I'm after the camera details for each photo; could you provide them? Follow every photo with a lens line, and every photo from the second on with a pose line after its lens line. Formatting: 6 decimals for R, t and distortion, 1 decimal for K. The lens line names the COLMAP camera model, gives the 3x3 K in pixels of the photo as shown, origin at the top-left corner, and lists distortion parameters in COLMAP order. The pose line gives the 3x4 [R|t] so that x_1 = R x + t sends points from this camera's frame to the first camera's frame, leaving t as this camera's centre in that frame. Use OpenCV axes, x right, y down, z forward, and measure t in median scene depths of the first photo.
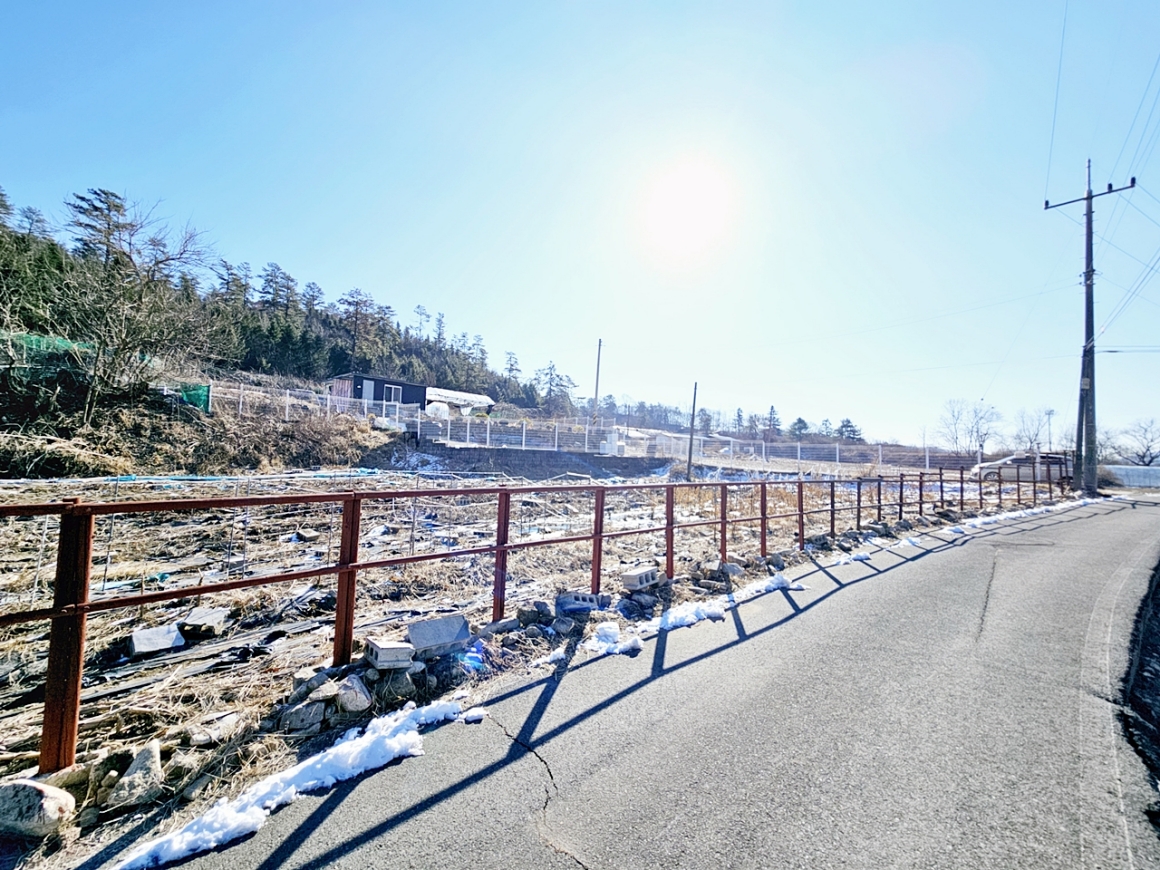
lens RADIAL K [[473.1, 0, 579.9], [0, 473.1, 432.7], [0, 0, 1]] dist [-0.002261, 0.001538]
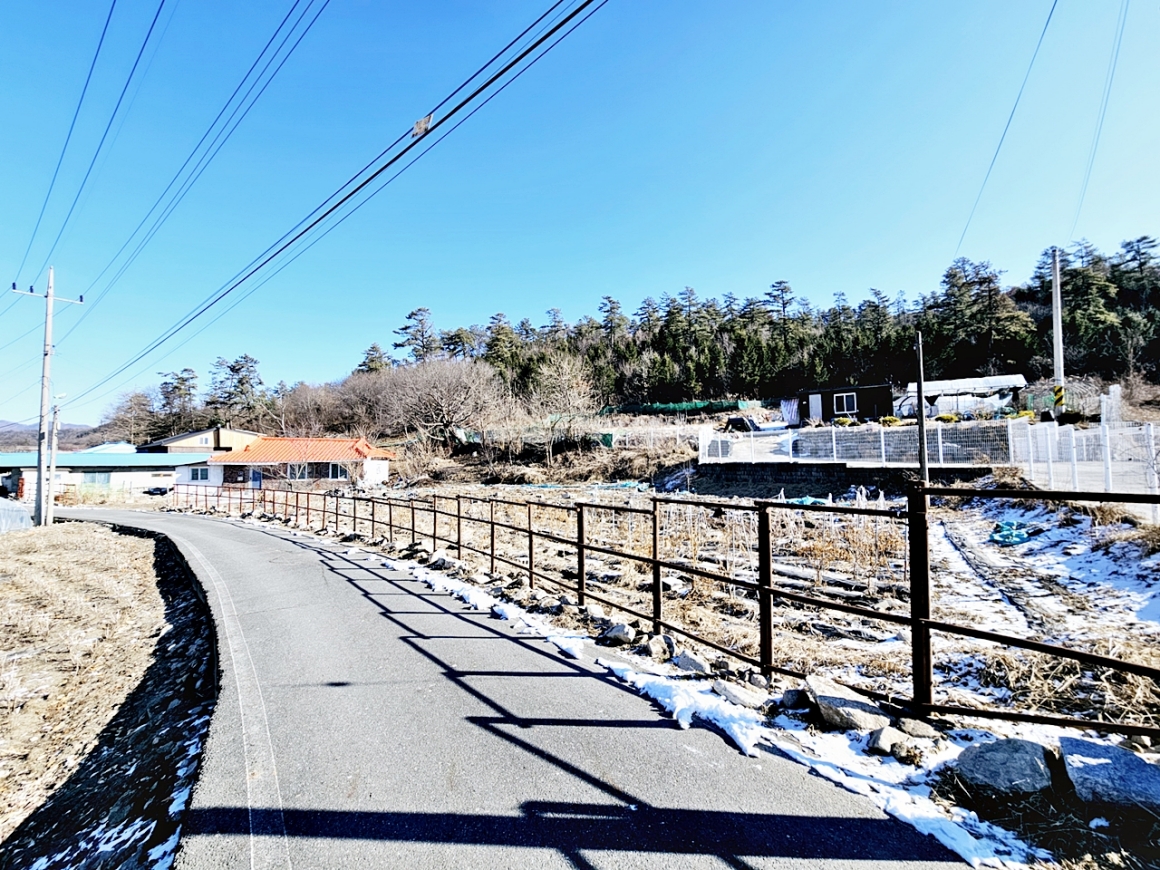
lens RADIAL K [[473.1, 0, 579.8], [0, 473.1, 434.7], [0, 0, 1]] dist [-0.002261, 0.001538]
pose [[0.101141, -0.083457, -0.991365, 2.071945], [0.073542, 0.994376, -0.076208, 0.068363], [0.992150, -0.065199, 0.106710, 1.526775]]
